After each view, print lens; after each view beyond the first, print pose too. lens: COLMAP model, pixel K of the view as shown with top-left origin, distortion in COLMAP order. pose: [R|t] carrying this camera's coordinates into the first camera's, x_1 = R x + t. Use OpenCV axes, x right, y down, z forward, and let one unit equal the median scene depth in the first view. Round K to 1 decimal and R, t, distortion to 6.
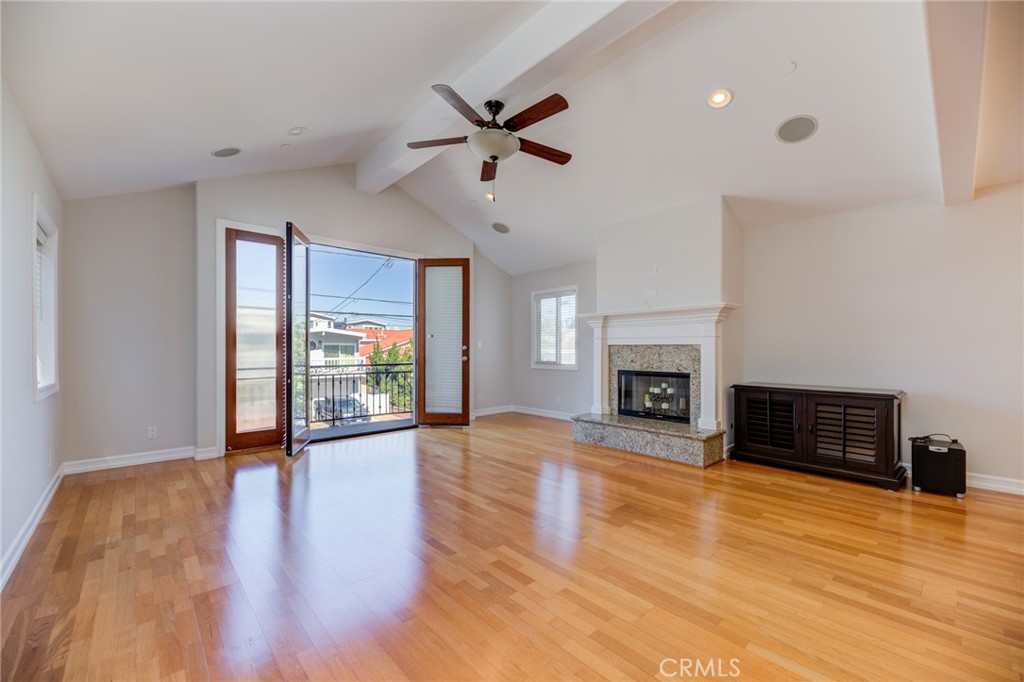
lens RADIAL K [[416.7, 0, 514.0], [0, 416.7, 346.3], [0, 0, 1]] dist [-0.002221, -0.004573]
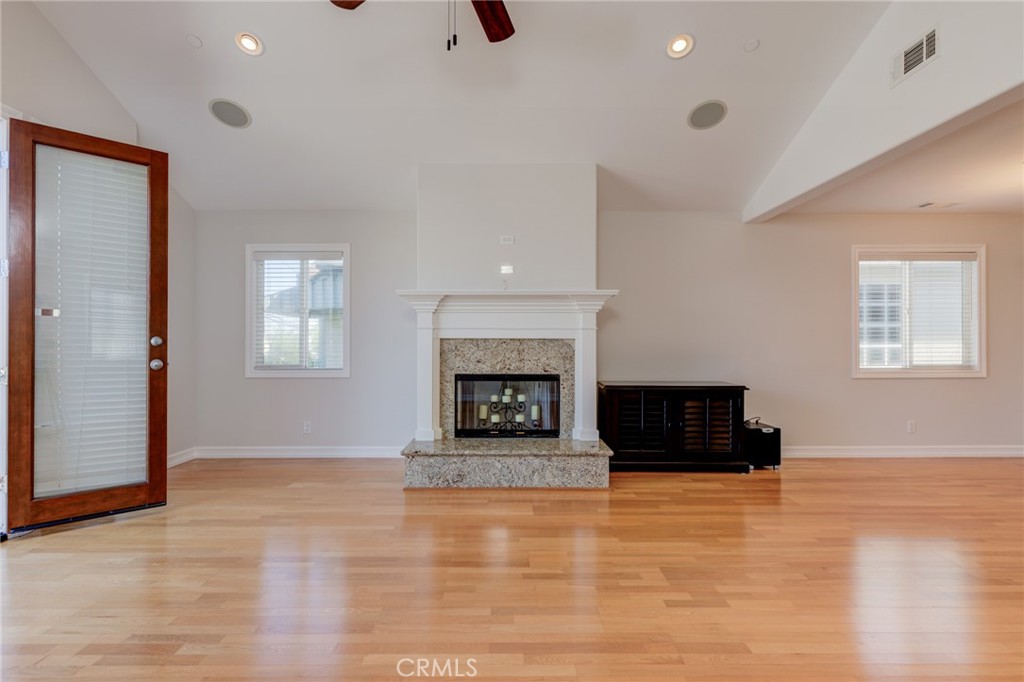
lens RADIAL K [[492.0, 0, 512.0], [0, 492.0, 341.9], [0, 0, 1]] dist [0.004380, -0.001640]
pose [[0.669073, 0.004345, 0.743184, -0.325669], [-0.005692, 0.999984, -0.000722, 0.002920], [-0.743175, -0.003747, 0.669087, 0.405153]]
